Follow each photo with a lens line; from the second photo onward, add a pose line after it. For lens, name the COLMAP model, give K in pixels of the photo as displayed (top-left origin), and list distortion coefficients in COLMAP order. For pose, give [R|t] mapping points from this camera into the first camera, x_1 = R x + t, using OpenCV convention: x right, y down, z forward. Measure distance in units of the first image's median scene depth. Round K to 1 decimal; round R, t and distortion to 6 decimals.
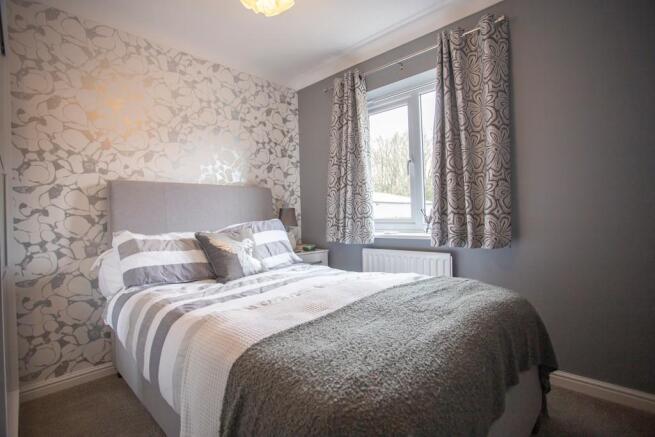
lens RADIAL K [[326.4, 0, 326.7], [0, 326.4, 222.3], [0, 0, 1]] dist [-0.001071, 0.000060]
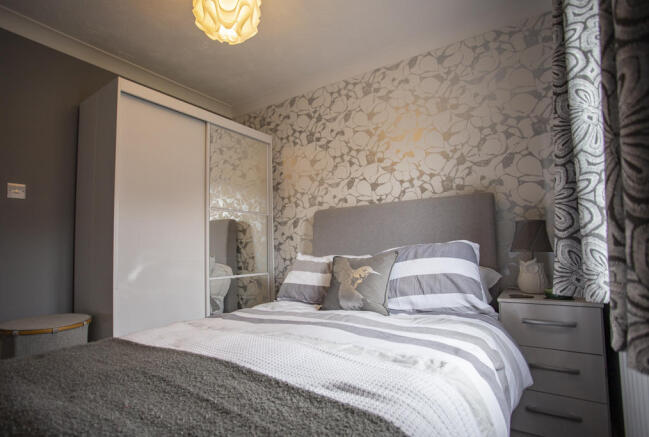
lens RADIAL K [[391.1, 0, 324.5], [0, 391.1, 218.5], [0, 0, 1]] dist [-0.000391, 0.000026]
pose [[0.145565, -0.044582, -0.988344, 0.736294], [0.017293, 0.998946, -0.042513, -0.033592], [0.989198, -0.010903, 0.146182, 0.740061]]
